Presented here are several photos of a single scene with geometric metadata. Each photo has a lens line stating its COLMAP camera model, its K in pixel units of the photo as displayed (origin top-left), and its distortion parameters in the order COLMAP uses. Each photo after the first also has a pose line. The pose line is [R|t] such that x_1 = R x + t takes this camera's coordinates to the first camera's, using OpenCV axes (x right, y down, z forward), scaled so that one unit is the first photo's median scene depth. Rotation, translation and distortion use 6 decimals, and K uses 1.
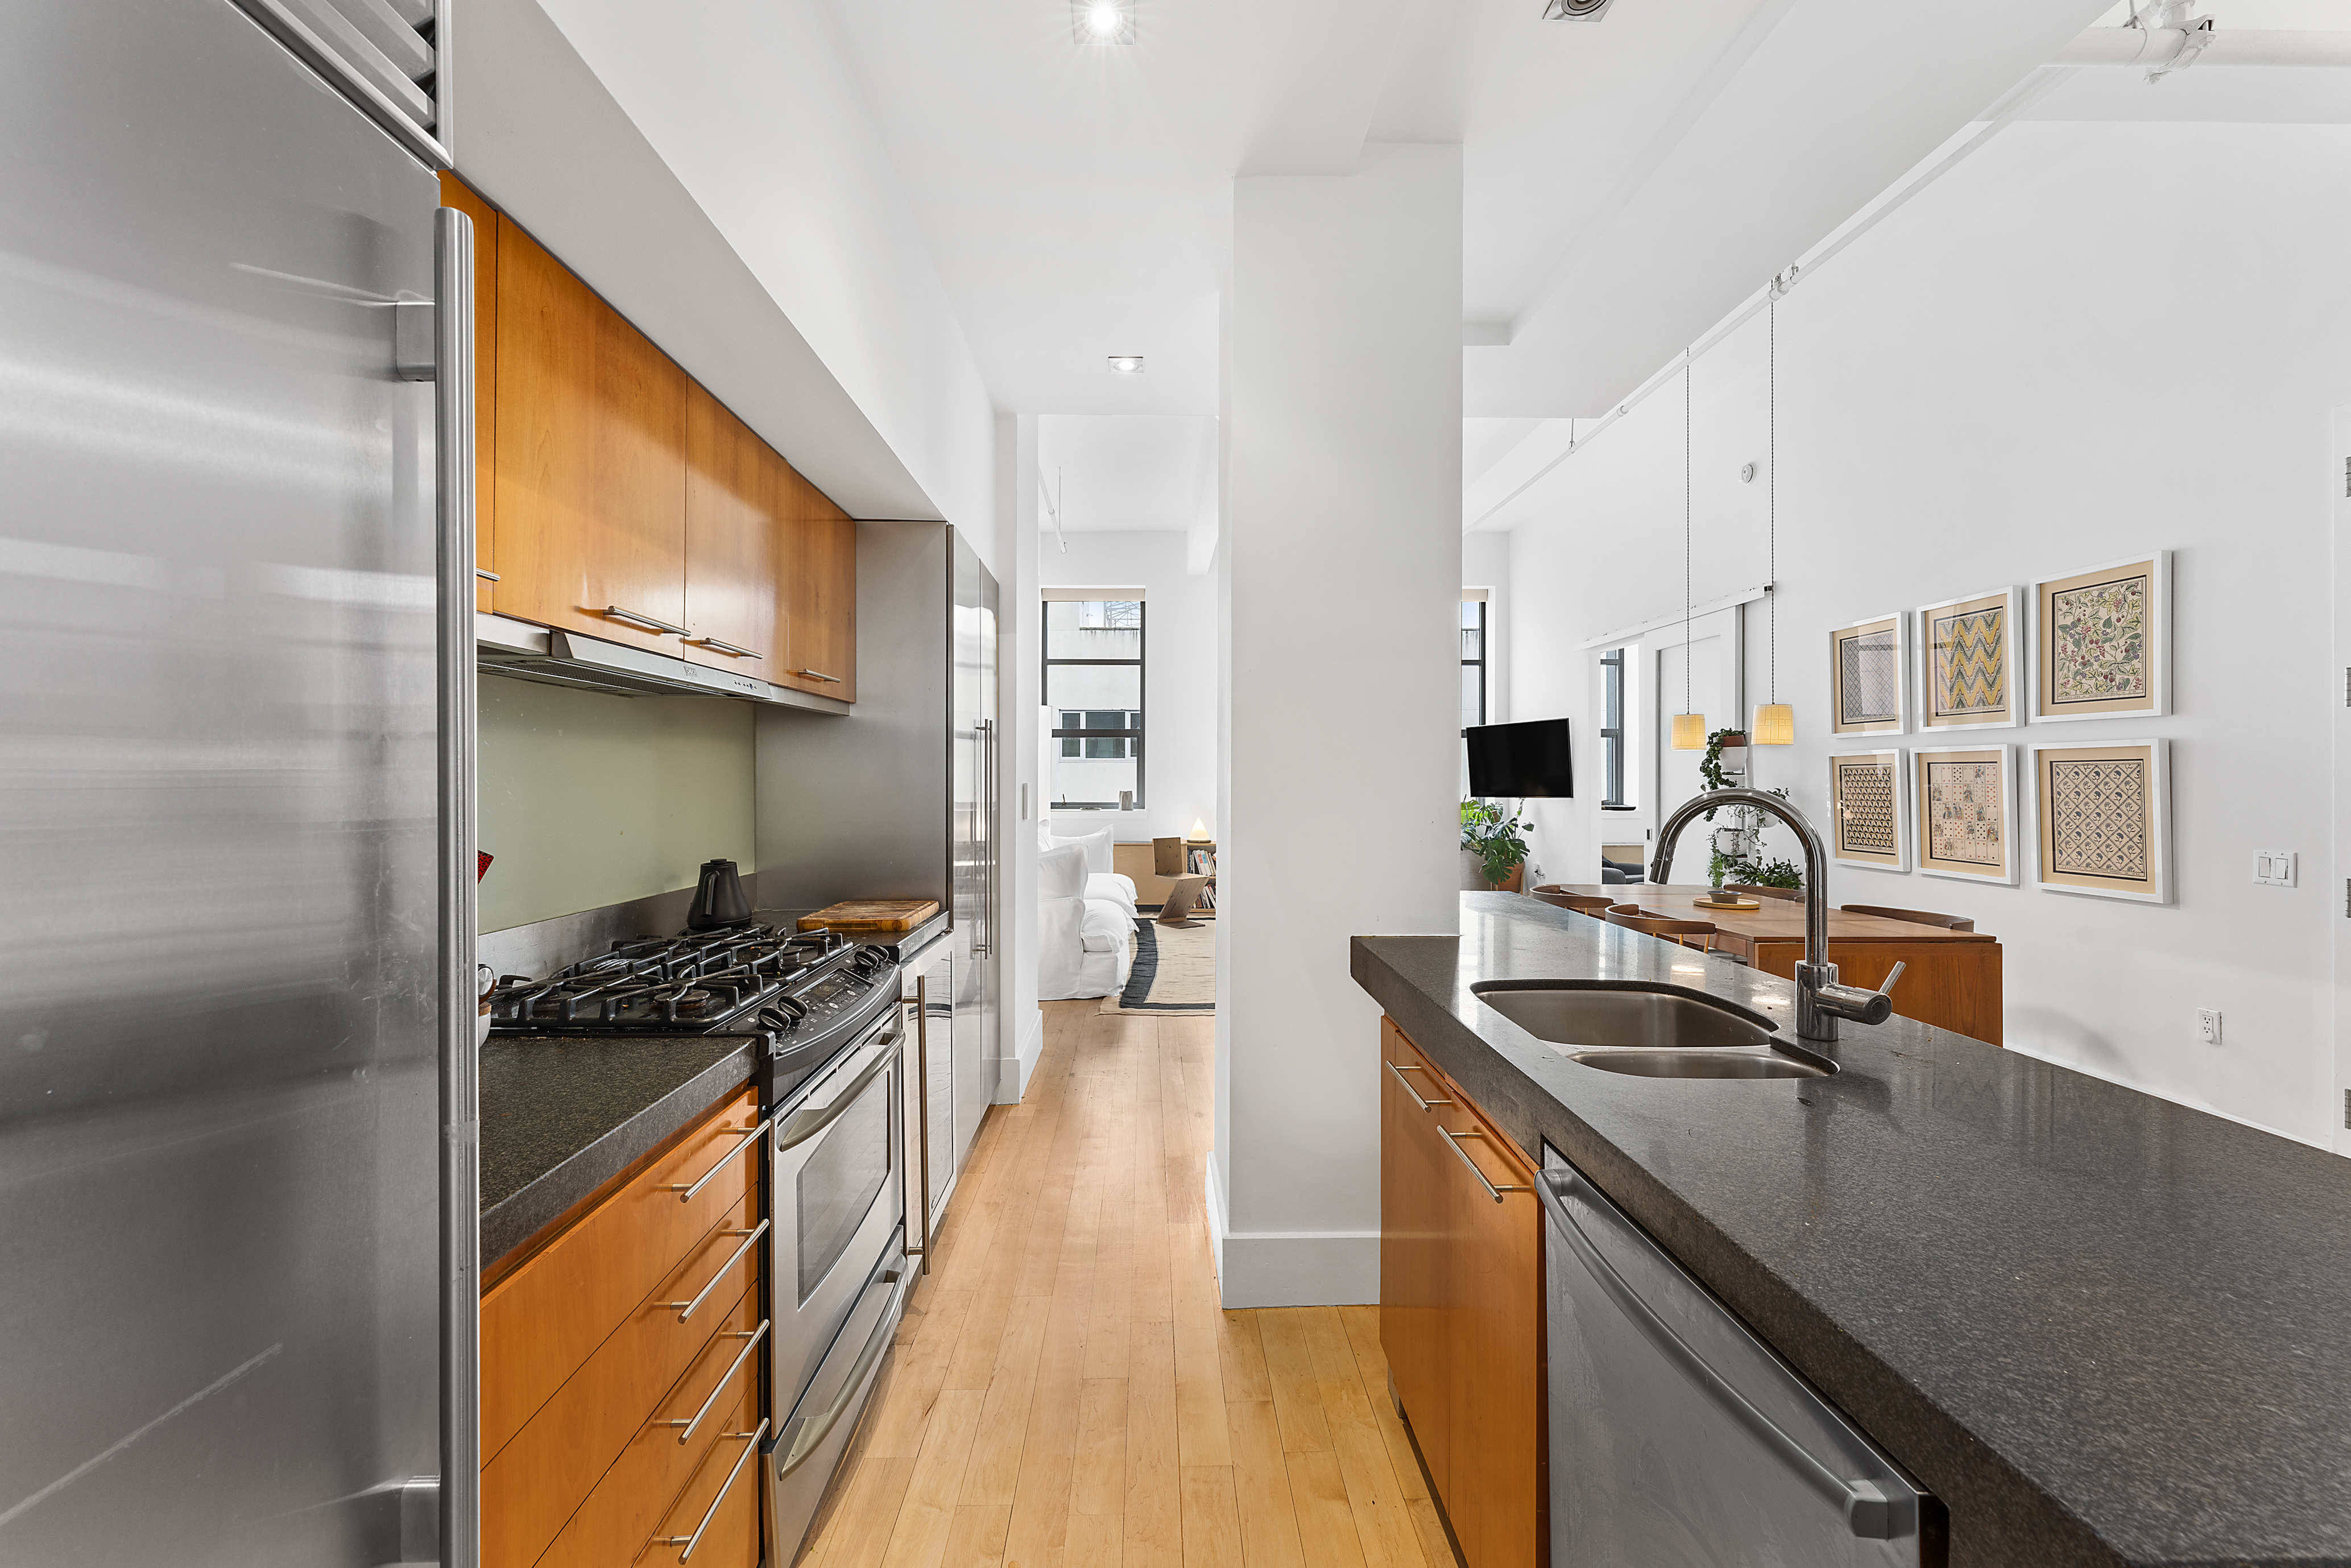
lens RADIAL K [[941.4, 0, 1185.8], [0, 941.4, 787.9], [0, 0, 1]] dist [-0.000445, -0.000006]
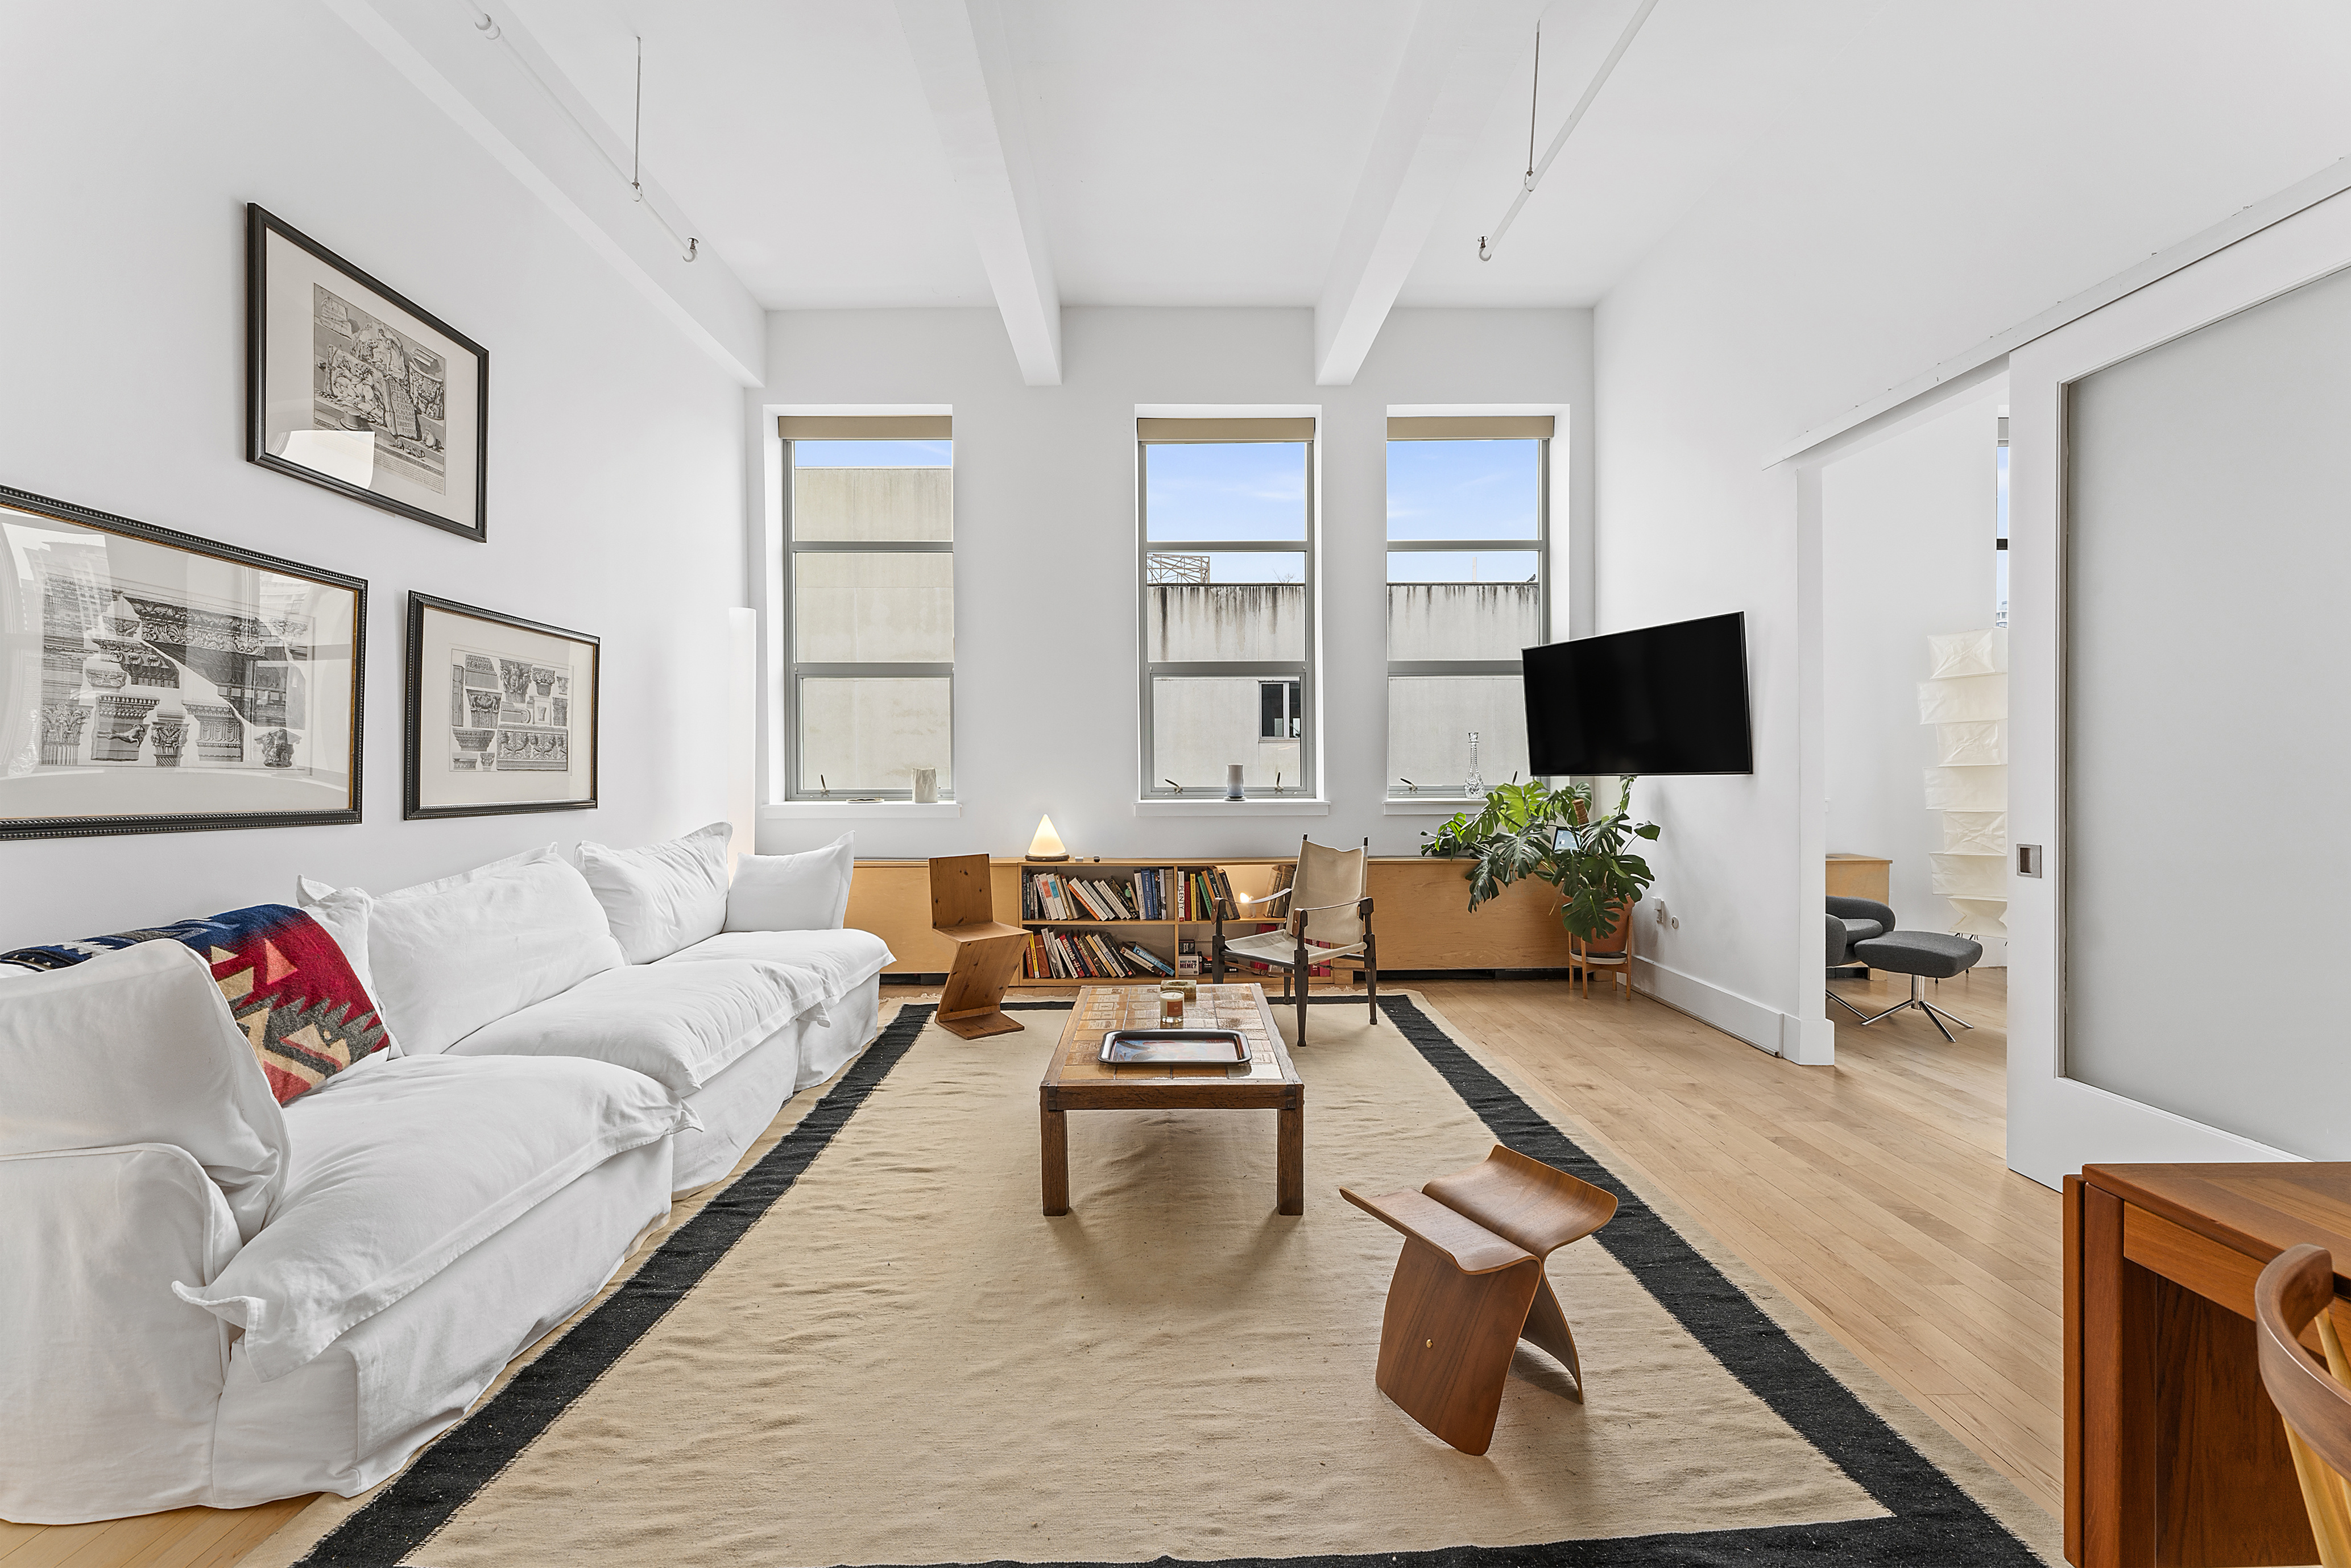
lens RADIAL K [[941.4, 0, 1166.7], [0, 941.4, 779.6], [0, 0, 1]] dist [-0.000445, -0.000006]
pose [[0.999691, -0.006282, -0.024059, 0.108527], [0.006381, 0.999972, 0.004027, 0.008881], [0.024033, -0.004180, 0.999702, 0.469586]]
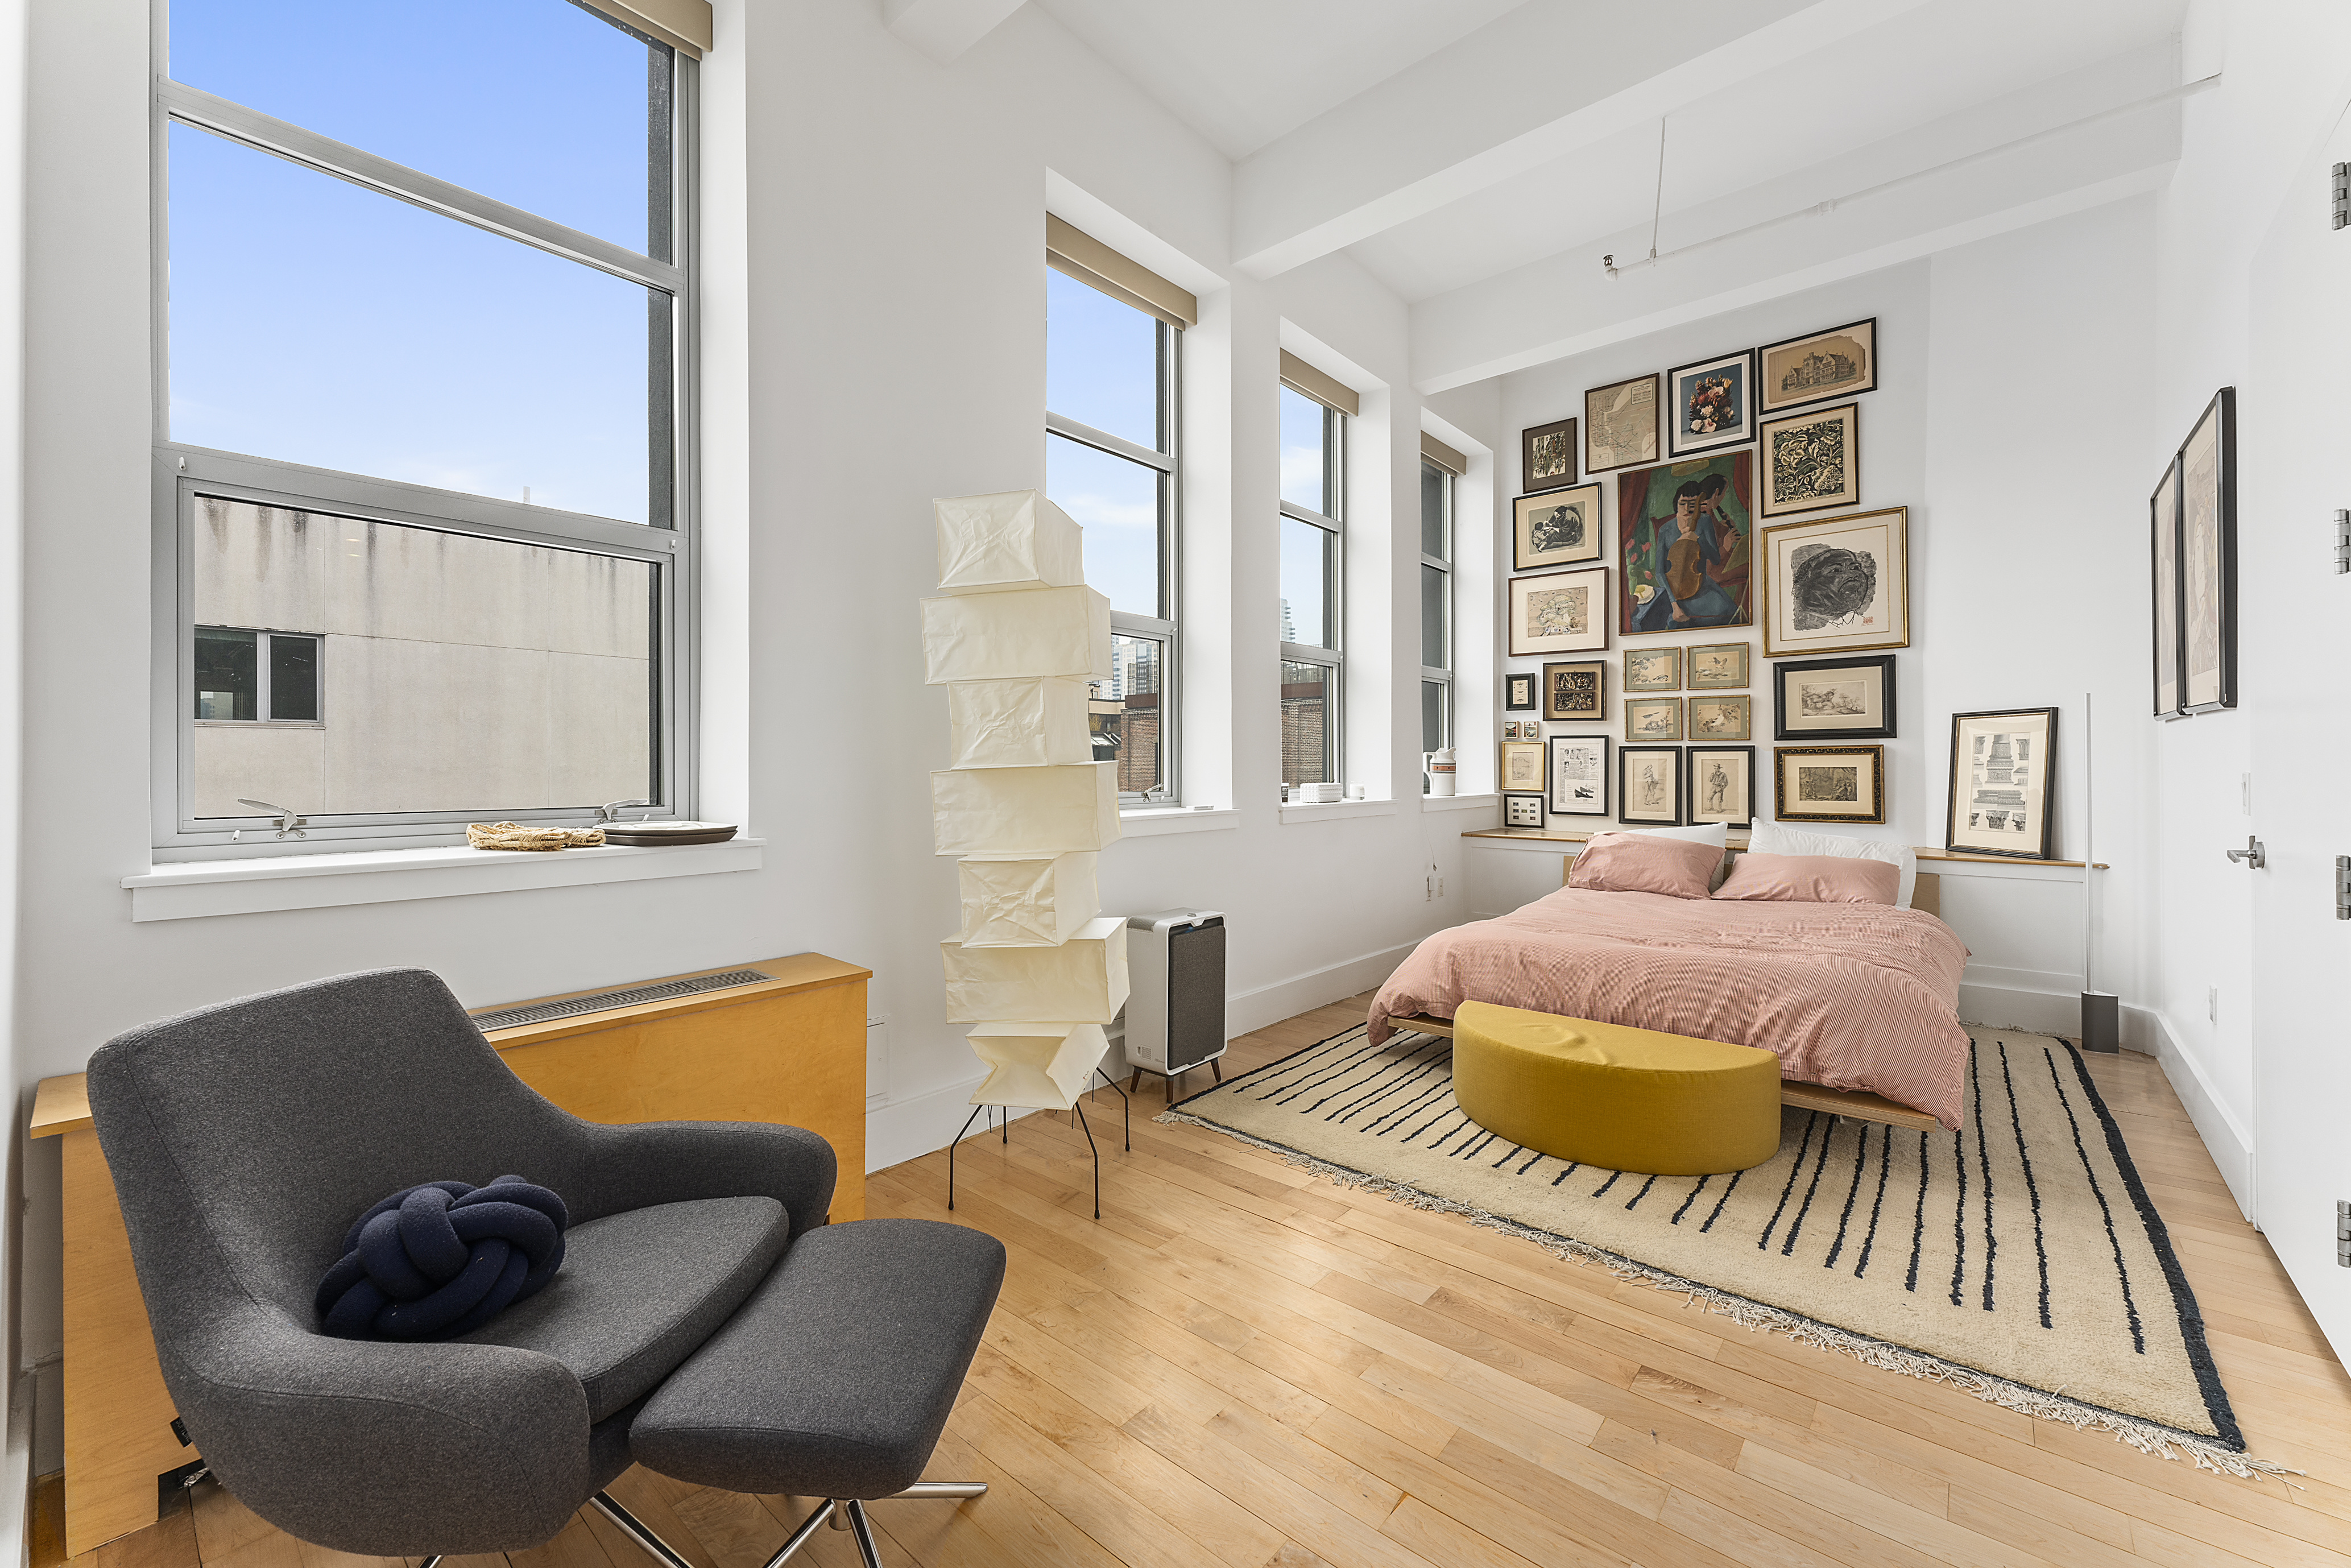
lens RADIAL K [[941.4, 0, 1178.5], [0, 941.4, 769.5], [0, 0, 1]] dist [-0.000445, -0.000006]
pose [[0.685620, -0.007803, 0.727918, 0.309256], [0.004662, 0.999969, 0.006328, 0.006236], [-0.727944, -0.000945, 0.685635, 0.700608]]
